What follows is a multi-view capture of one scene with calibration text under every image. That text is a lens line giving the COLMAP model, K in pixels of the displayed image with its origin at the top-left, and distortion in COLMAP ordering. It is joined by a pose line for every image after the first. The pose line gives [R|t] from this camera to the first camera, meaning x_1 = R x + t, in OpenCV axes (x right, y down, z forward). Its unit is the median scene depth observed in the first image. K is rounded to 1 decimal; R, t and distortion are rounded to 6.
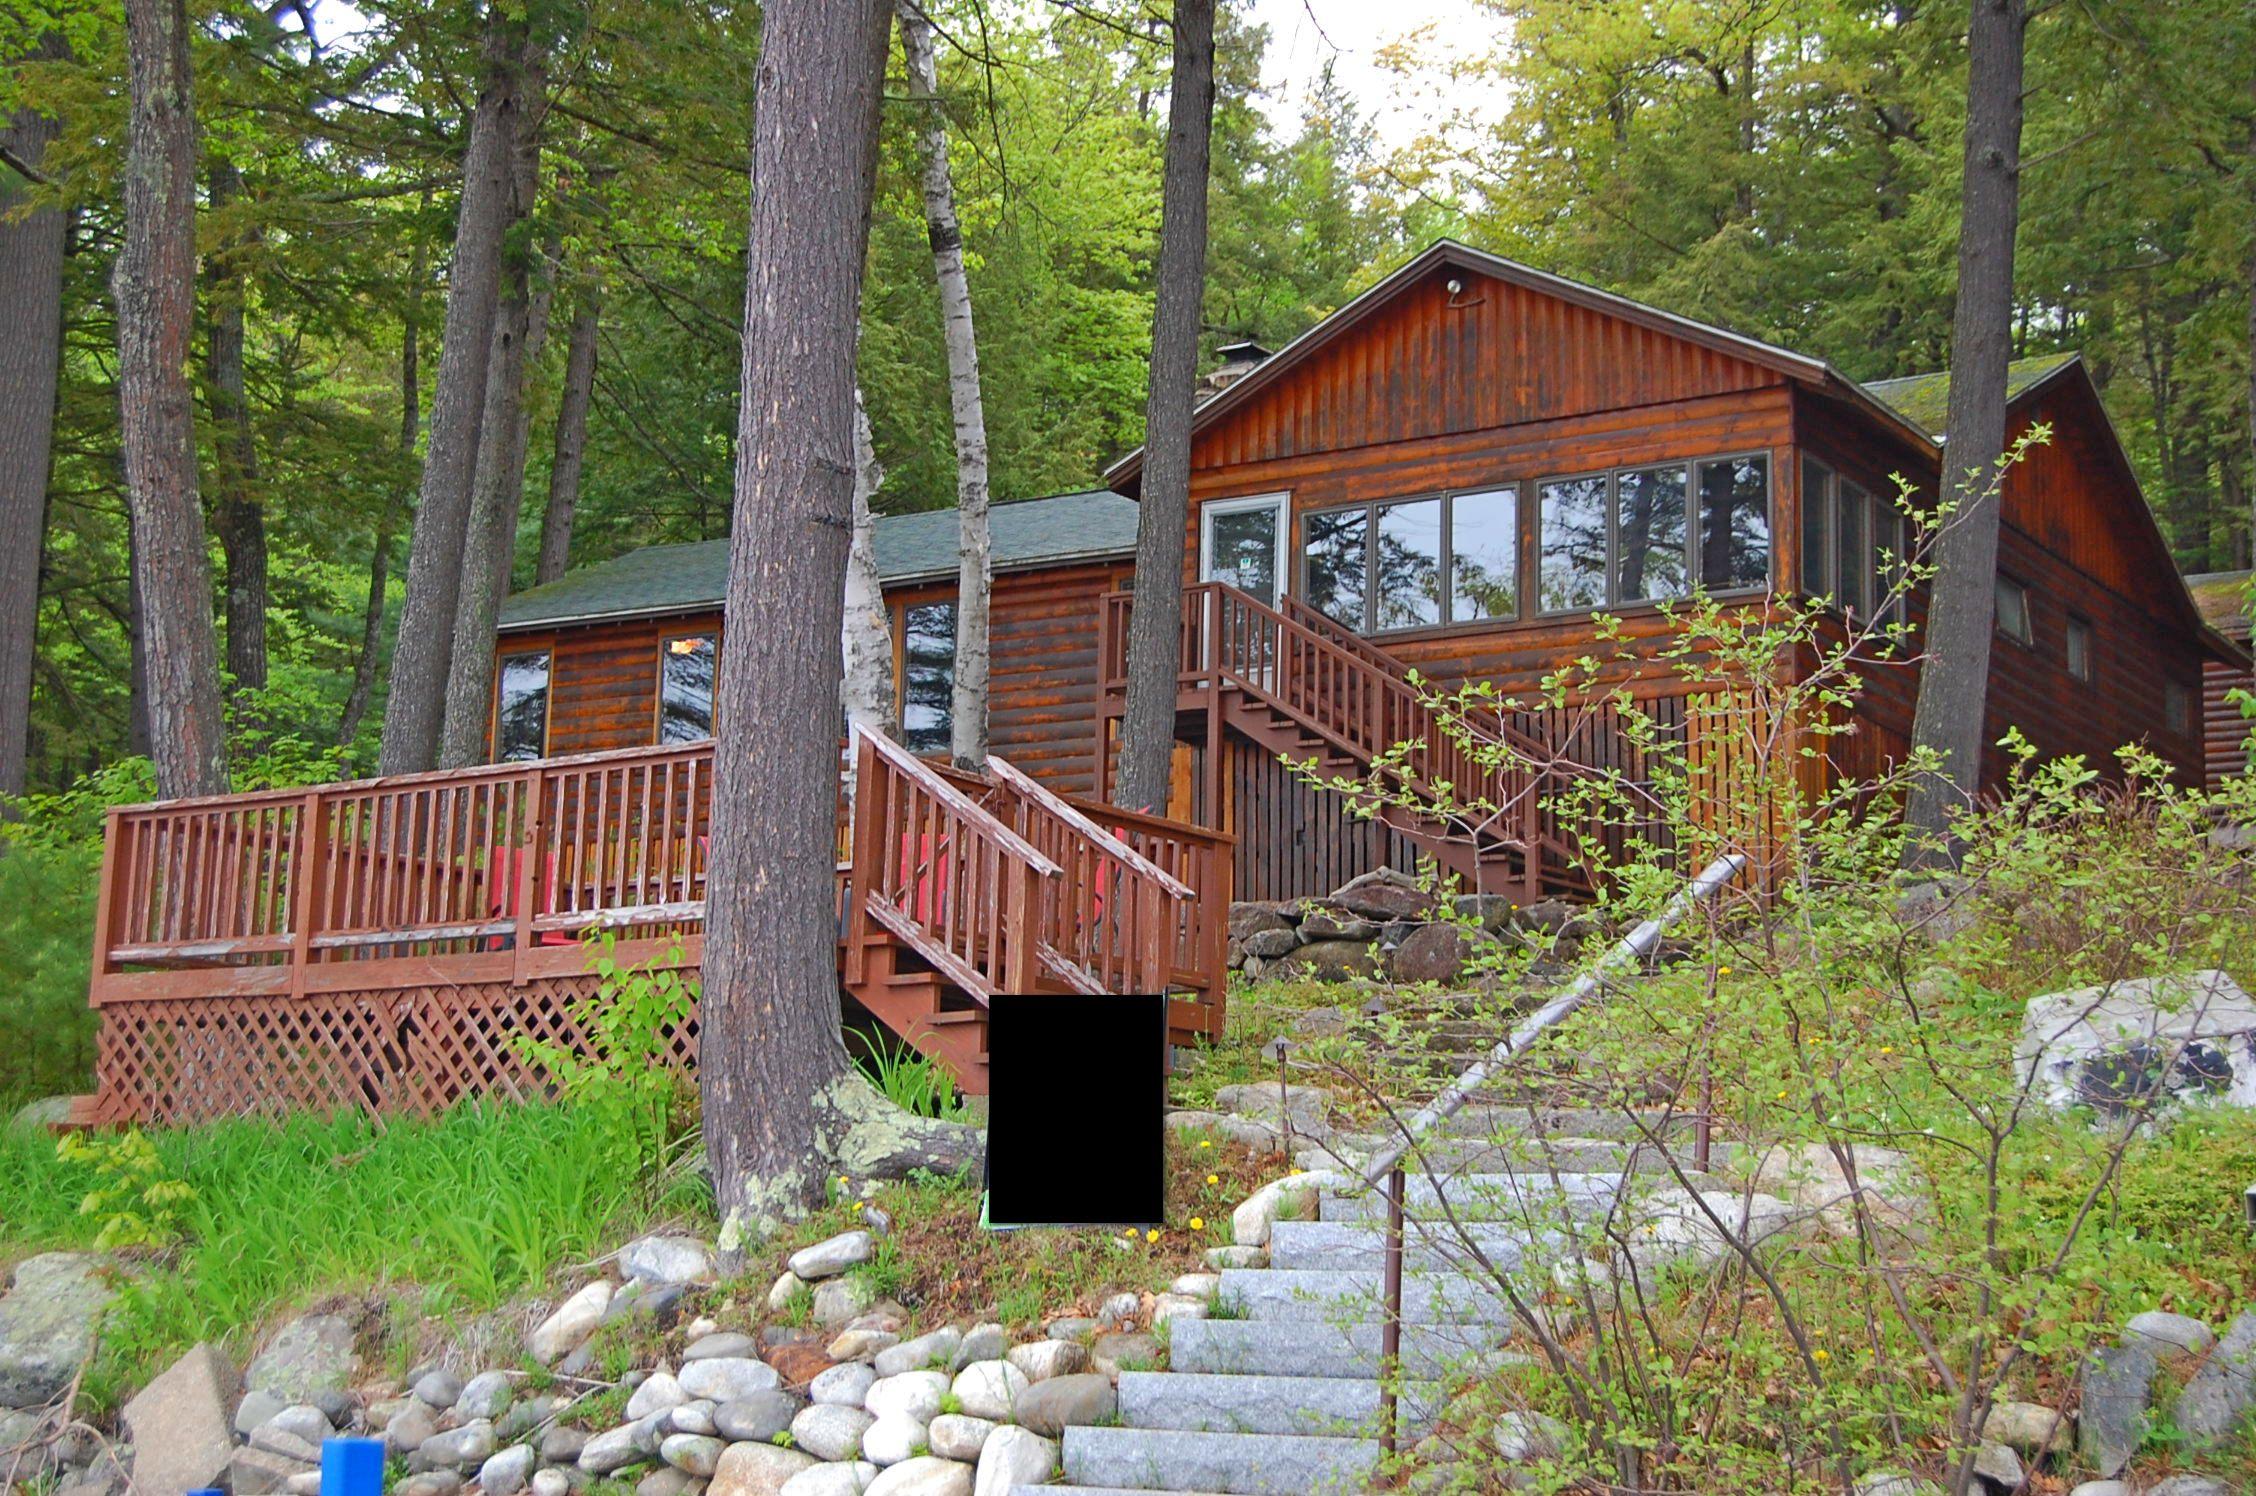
lens RADIAL K [[3426.1, 0, 1128.0], [0, 3426.1, 748.0], [0, 0, 1]] dist [-0.039349, -0.044126]
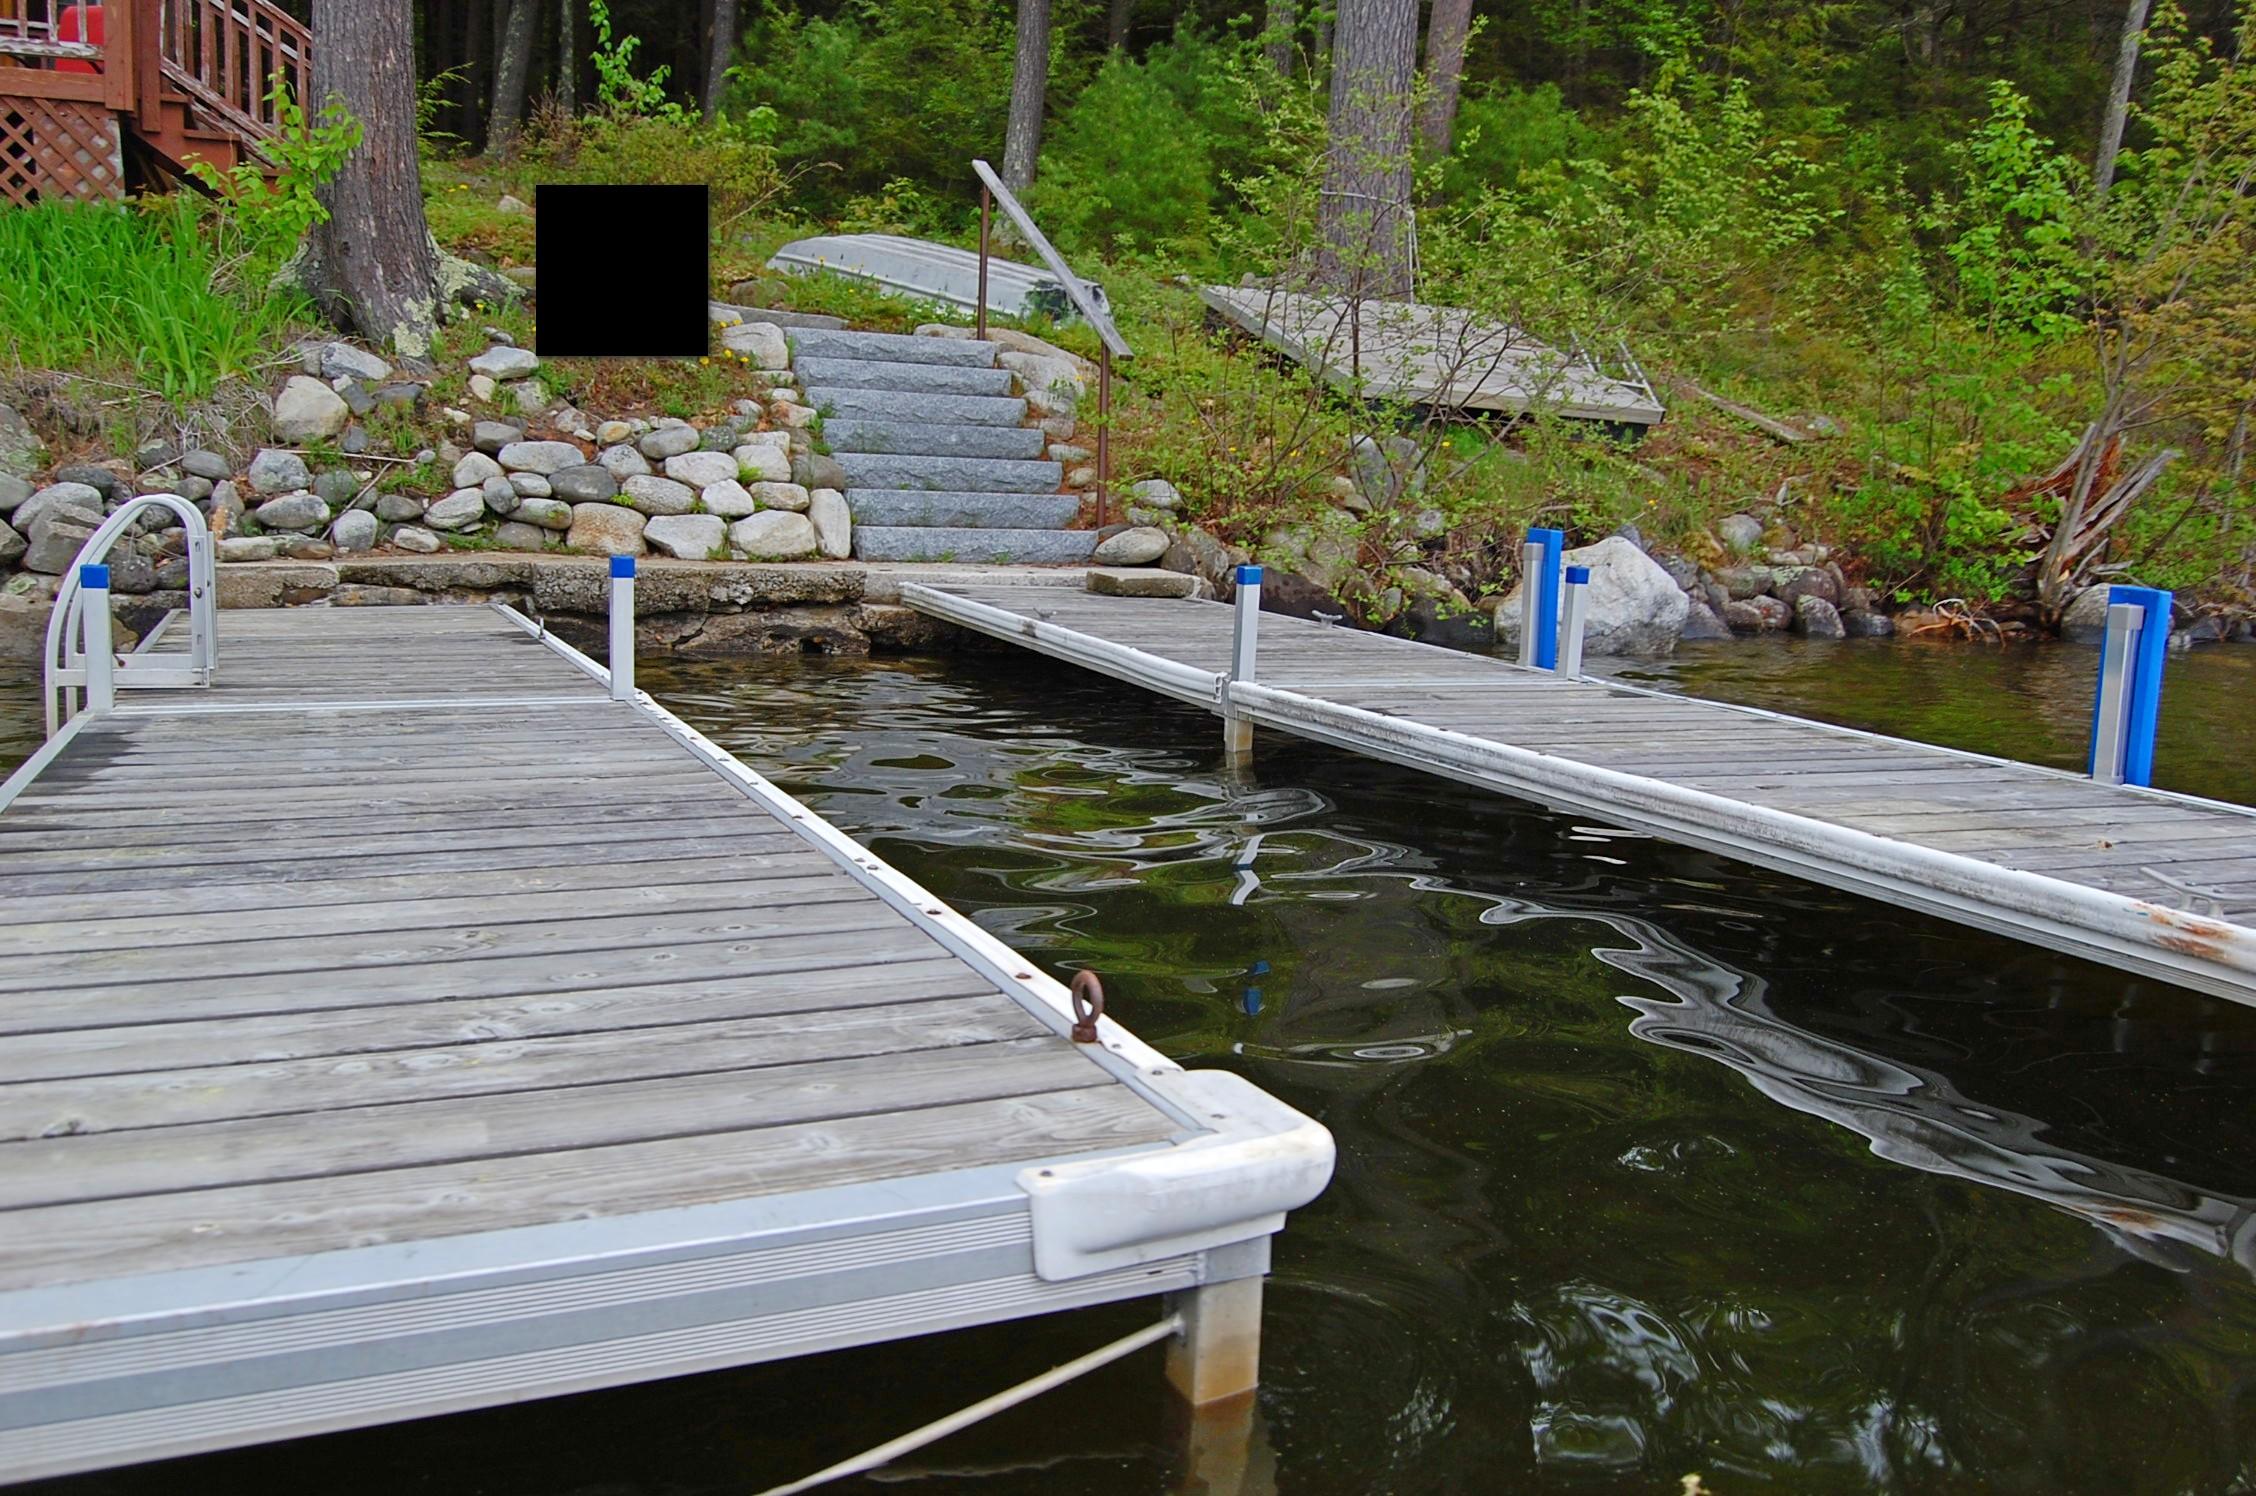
lens RADIAL K [[1783.6, 0, 1127.4], [0, 1783.6, 756.7], [0, 0, 1]] dist [-0.087354, 0.035023]
pose [[0.462156, -0.147988, 0.874364, -0.470158], [-0.181759, 0.949238, 0.256732, 0.055878], [-0.867972, -0.277574, 0.411797, 0.351195]]
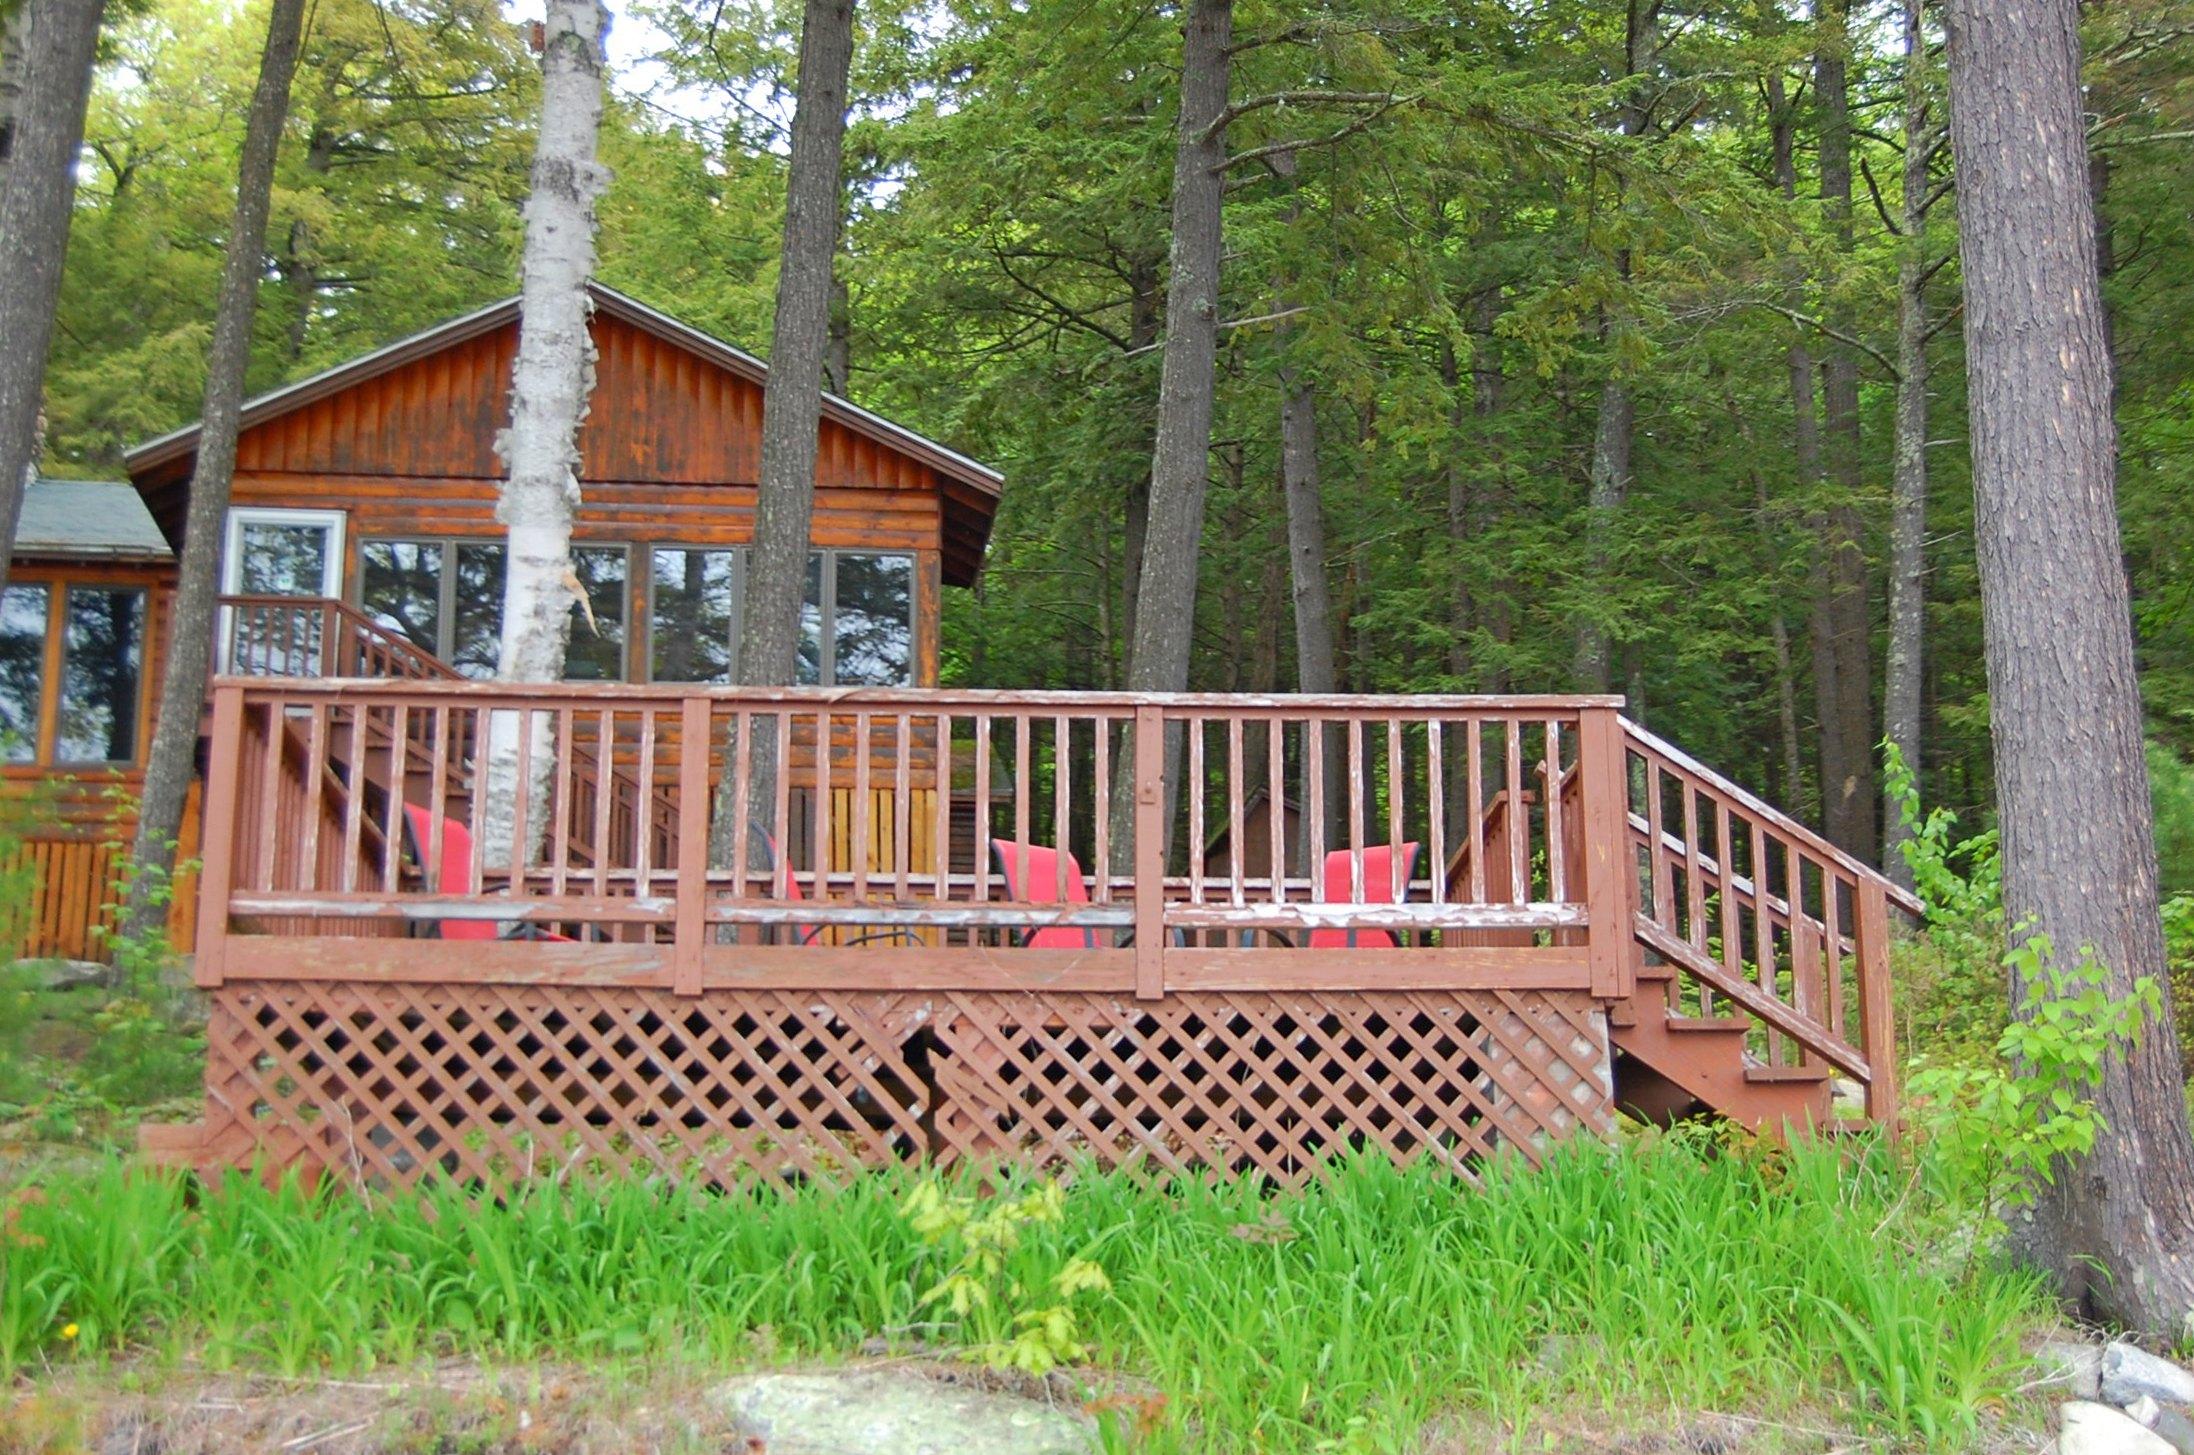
lens RADIAL K [[3083.4, 0, 1096.8], [0, 3083.4, 762.3], [0, 0, 1]] dist [-0.032073, -0.042741]
pose [[0.763301, 0.120378, 0.634729, -0.601684], [-0.090513, 0.992723, -0.079424, 0.072049], [-0.639671, 0.003173, 0.768643, 0.498108]]
